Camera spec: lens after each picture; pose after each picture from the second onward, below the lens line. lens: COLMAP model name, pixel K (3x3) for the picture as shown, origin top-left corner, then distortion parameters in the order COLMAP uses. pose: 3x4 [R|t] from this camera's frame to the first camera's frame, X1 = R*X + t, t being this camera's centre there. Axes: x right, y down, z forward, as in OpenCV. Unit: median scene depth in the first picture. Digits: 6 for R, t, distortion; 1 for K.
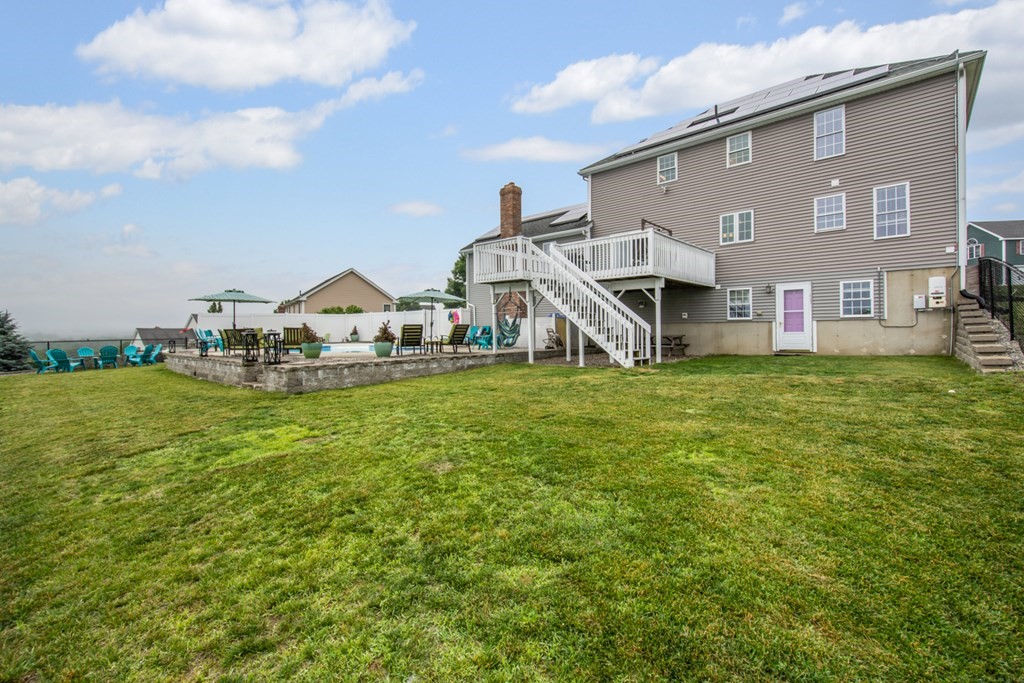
lens RADIAL K [[478.8, 0, 514.4], [0, 478.8, 321.6], [0, 0, 1]] dist [-0.000616, -0.000202]
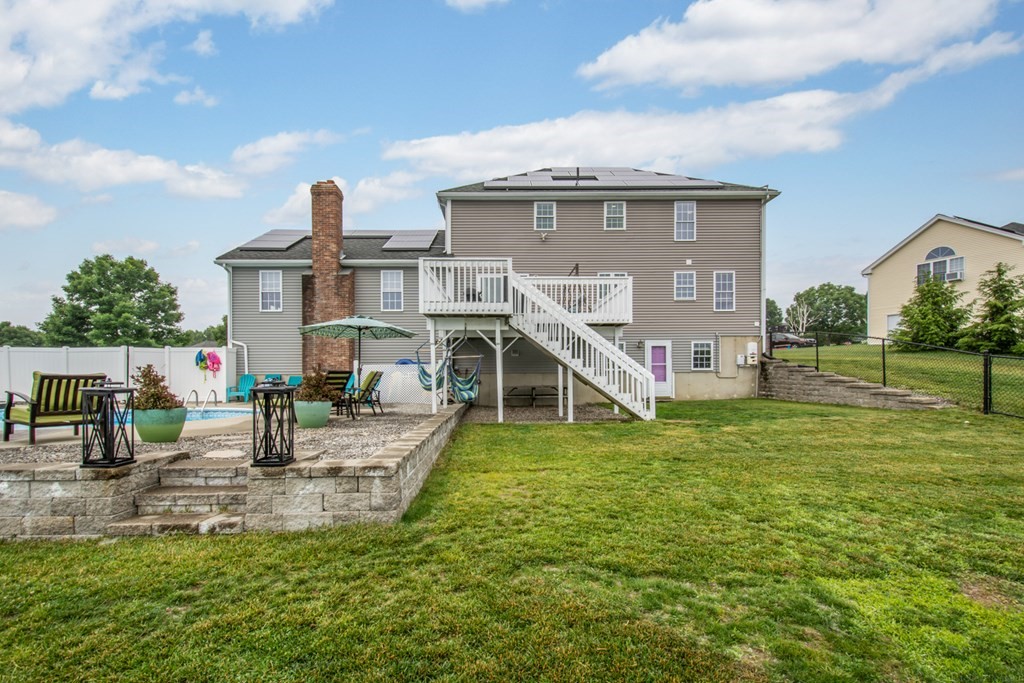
lens RADIAL K [[469.5, 0, 508.1], [0, 469.5, 371.2], [0, 0, 1]] dist [0.002456, 0.000252]
pose [[0.699192, 0.013788, 0.714801, -0.529214], [-0.011820, 0.999900, -0.007725, 0.009227], [-0.714837, -0.003047, 0.699285, 0.480851]]
